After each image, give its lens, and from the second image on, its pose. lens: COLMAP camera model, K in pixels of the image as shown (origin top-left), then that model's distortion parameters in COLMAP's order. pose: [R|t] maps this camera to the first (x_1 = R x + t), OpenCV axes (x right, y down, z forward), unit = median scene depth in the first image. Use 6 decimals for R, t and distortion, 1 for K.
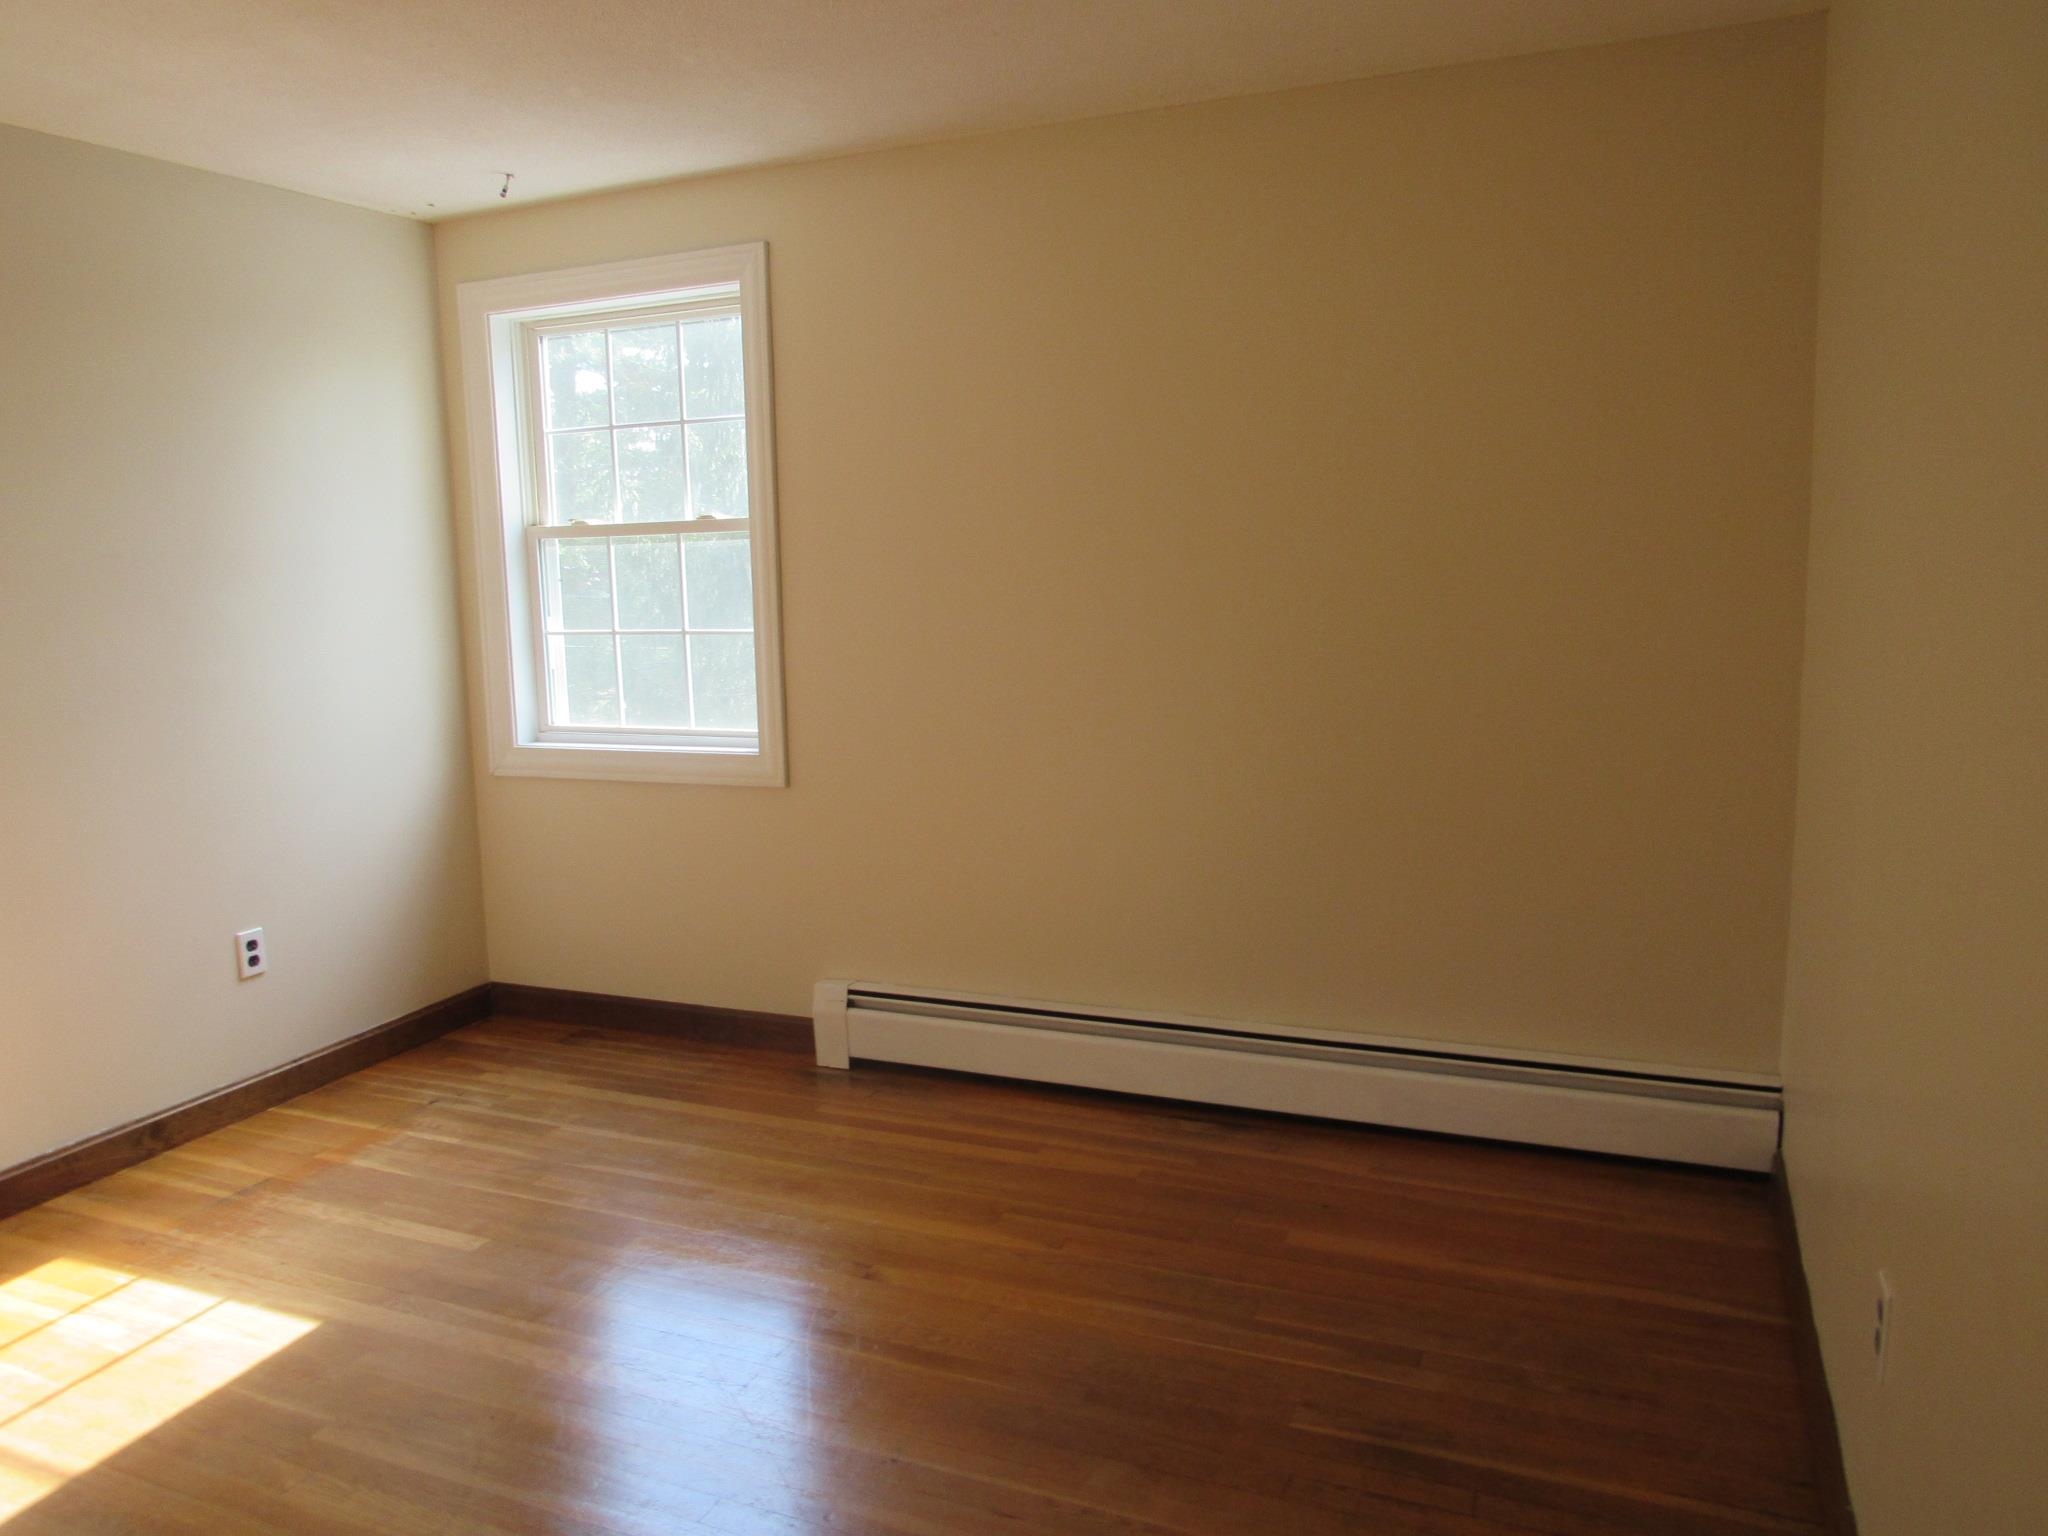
lens RADIAL K [[1460.6, 0, 1025.3], [0, 1460.6, 770.8], [0, 0, 1]] dist [-0.031127, 0.009841]
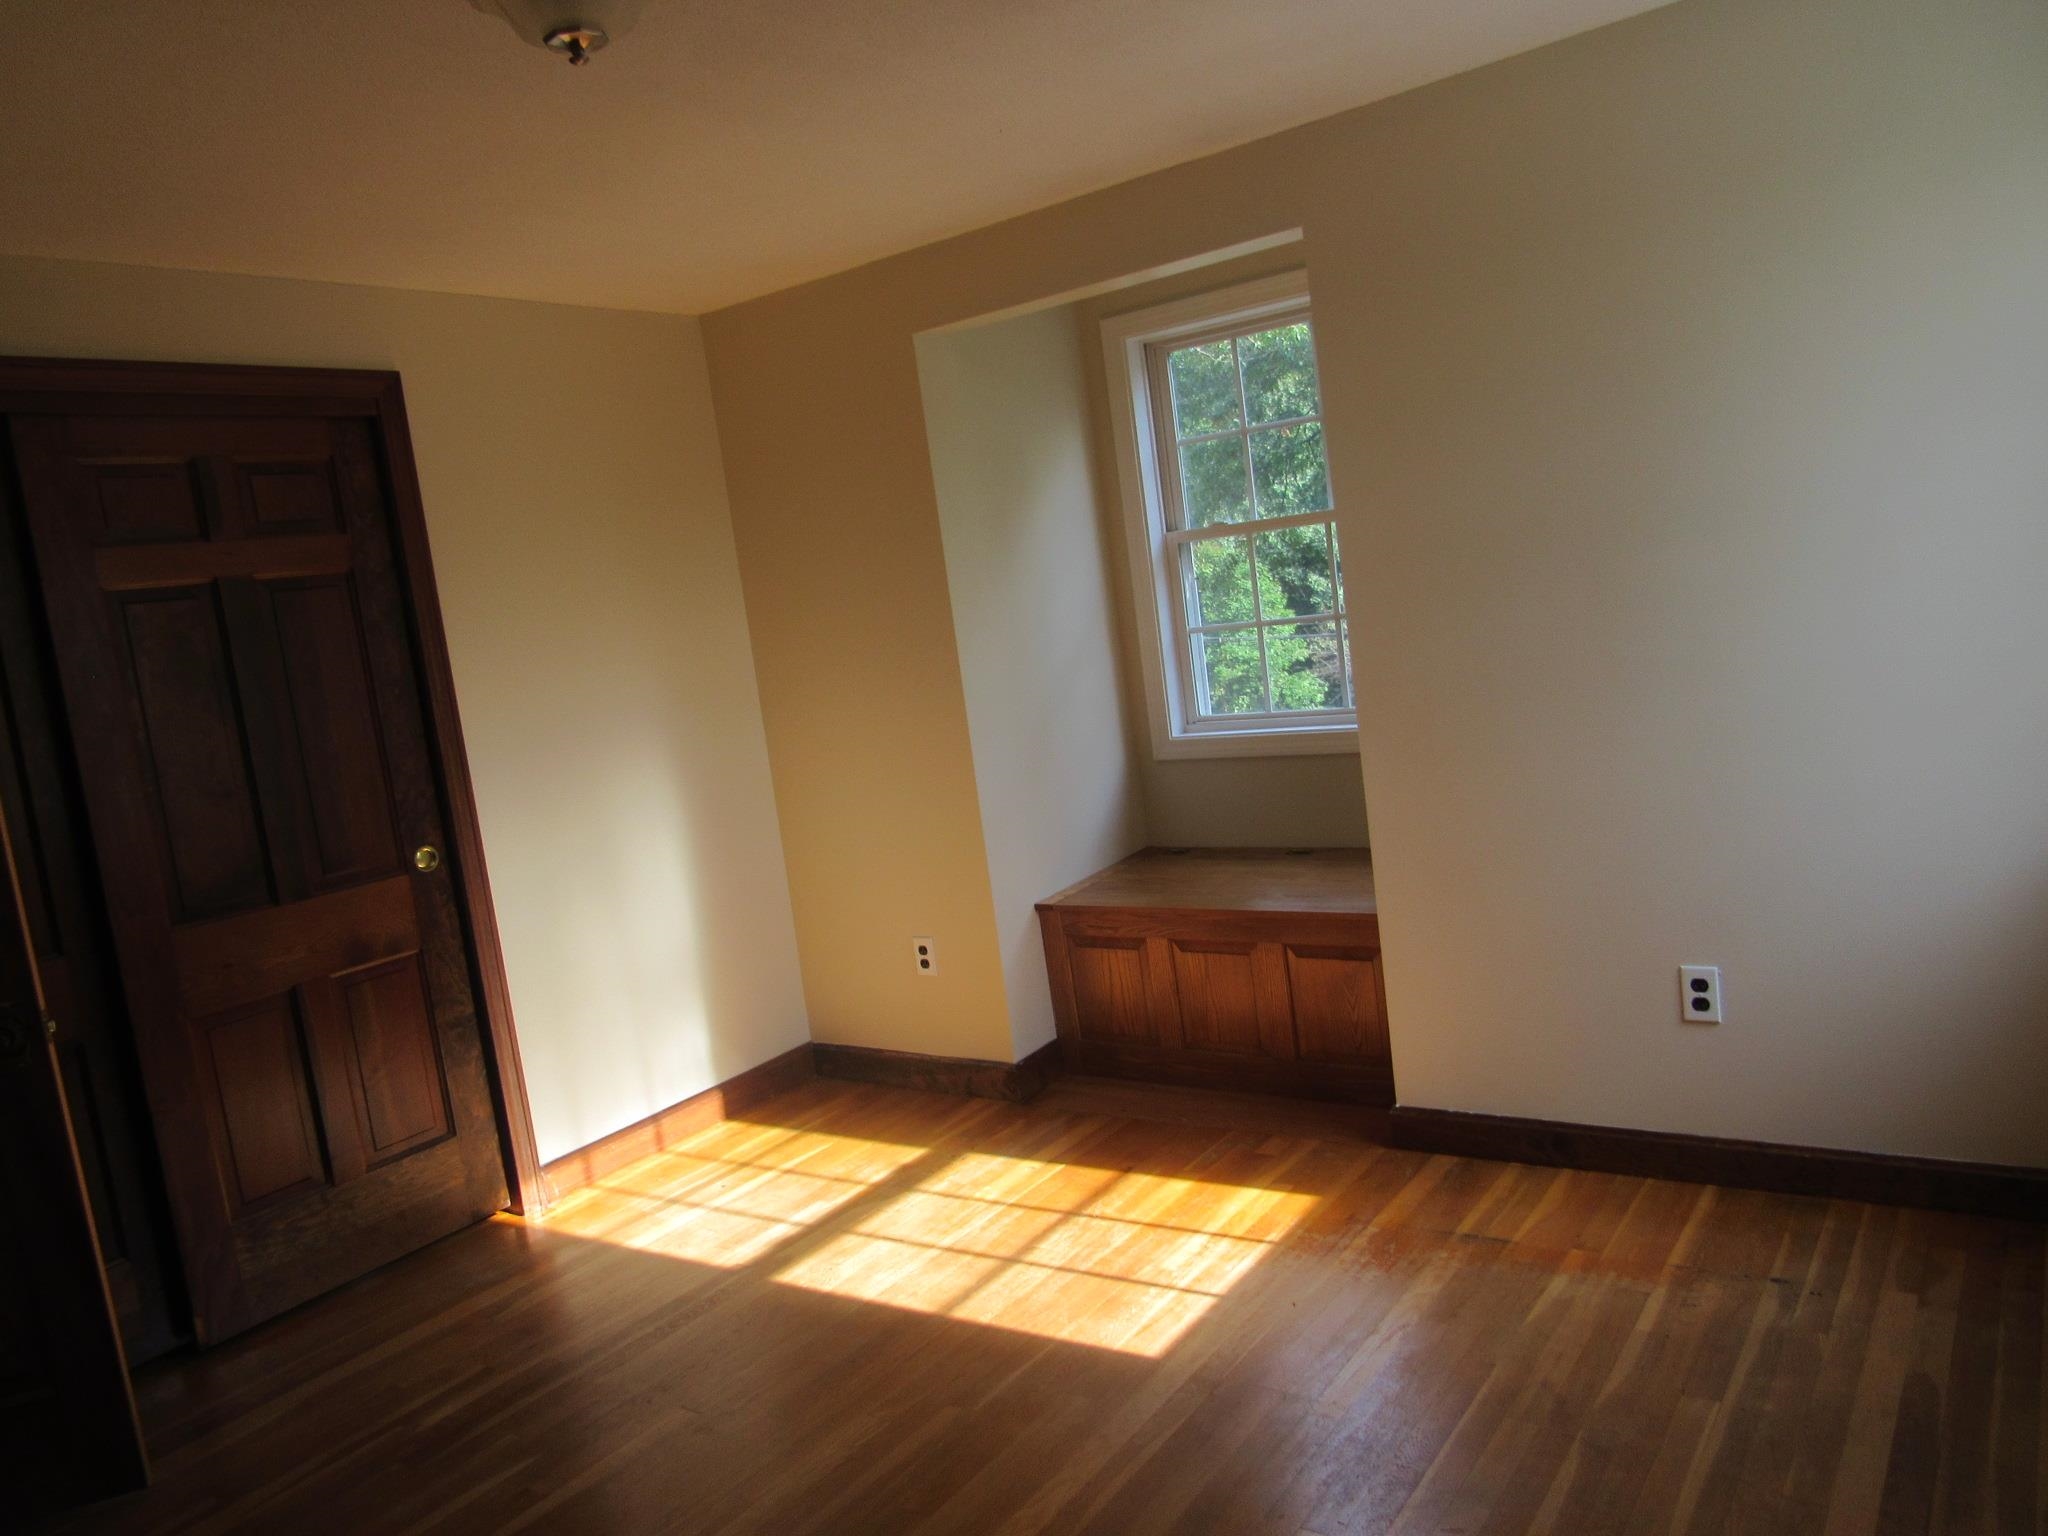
lens RADIAL K [[1460.6, 0, 1027.7], [0, 1460.6, 765.6], [0, 0, 1]] dist [-0.031127, 0.009841]
pose [[-0.206981, 0.168839, -0.963666, 0.321114], [-0.010821, 0.984541, 0.174821, -0.145826], [0.978285, 0.046612, -0.201954, 0.831134]]
